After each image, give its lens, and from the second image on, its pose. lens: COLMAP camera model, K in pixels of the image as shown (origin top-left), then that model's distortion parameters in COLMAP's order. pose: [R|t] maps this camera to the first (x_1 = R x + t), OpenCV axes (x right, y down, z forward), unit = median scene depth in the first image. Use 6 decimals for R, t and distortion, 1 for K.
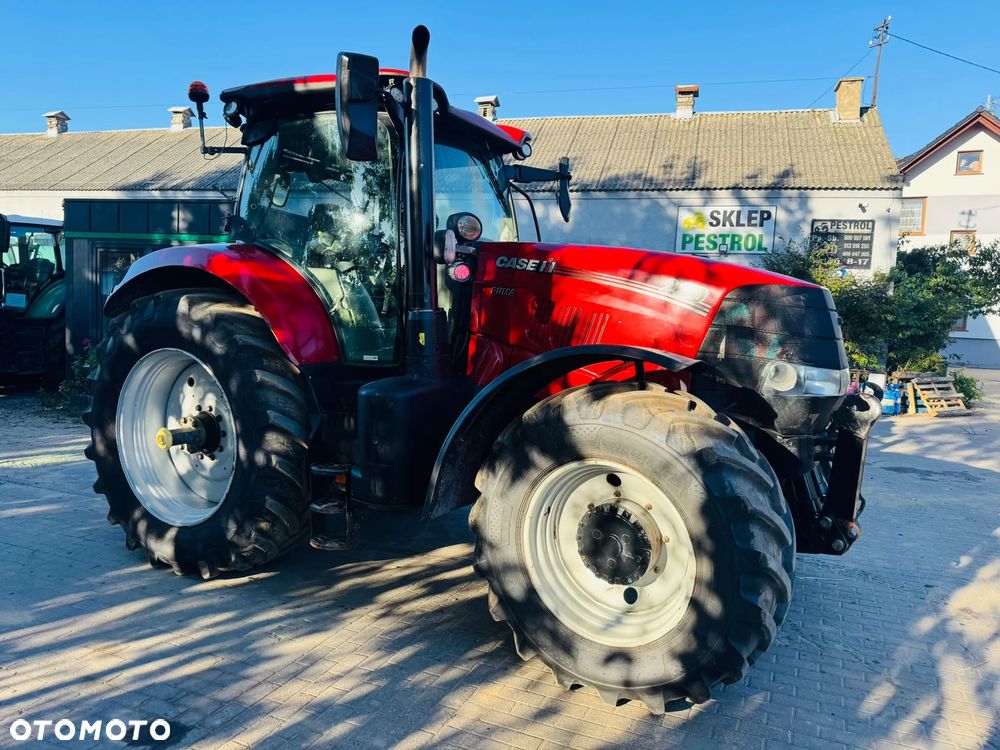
lens RADIAL K [[703.4, 0, 496.2], [0, 703.4, 374.8], [0, 0, 1]] dist [0.044332, -0.056393]
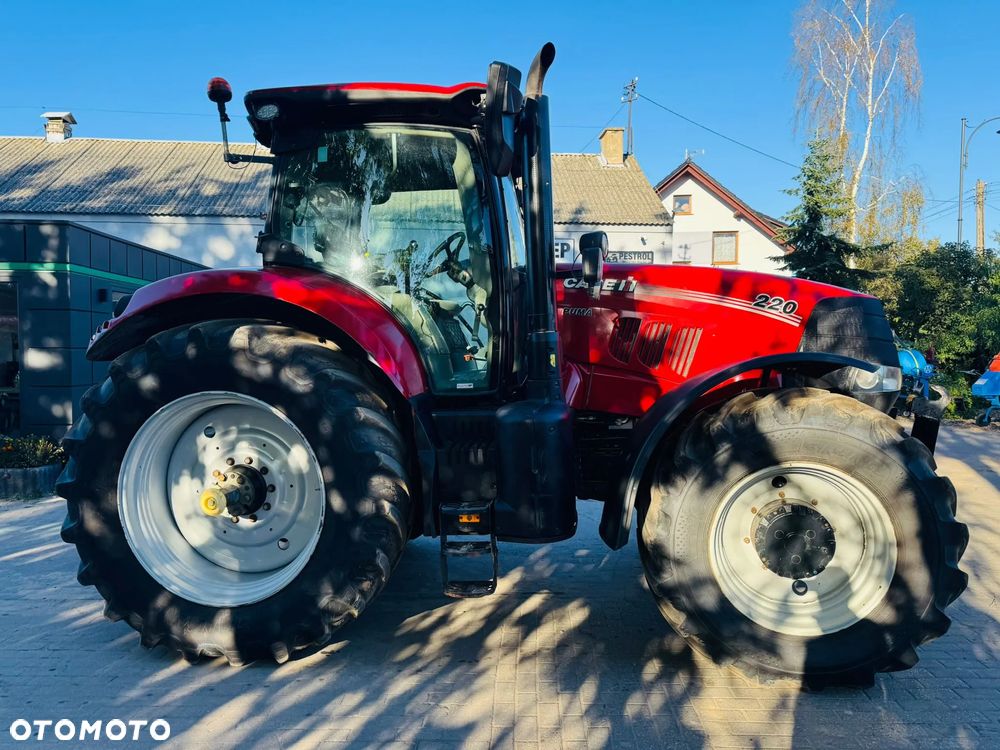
lens RADIAL K [[703.4, 0, 496.2], [0, 703.4, 374.8], [0, 0, 1]] dist [0.044332, -0.056393]
pose [[0.935254, -0.058163, 0.349167, -0.428780], [0.073931, 0.996750, -0.031990, -0.005447], [-0.346172, 0.055733, 0.936514, 0.104762]]
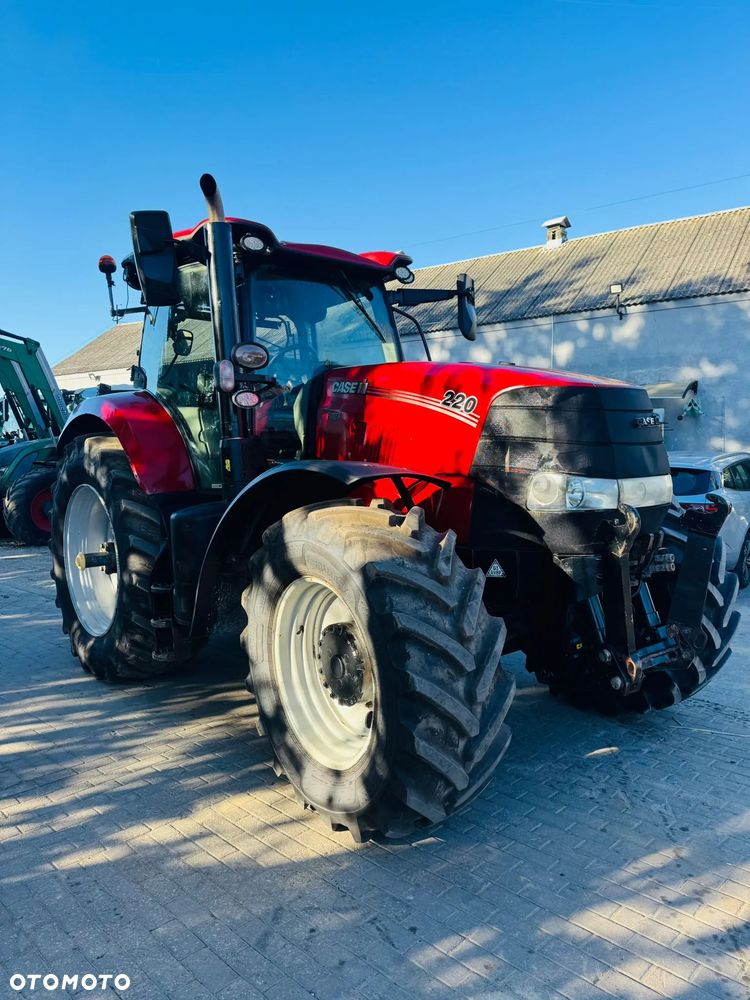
lens RADIAL K [[703.4, 0, 375.0], [0, 703.4, 500.0], [0, 0, 1]] dist [0.044332, -0.056393]
pose [[0.935282, -0.028034, -0.352790, 0.396035], [0.021694, 0.999524, -0.021914, 0.024557], [0.353237, 0.012842, 0.935446, 0.069843]]
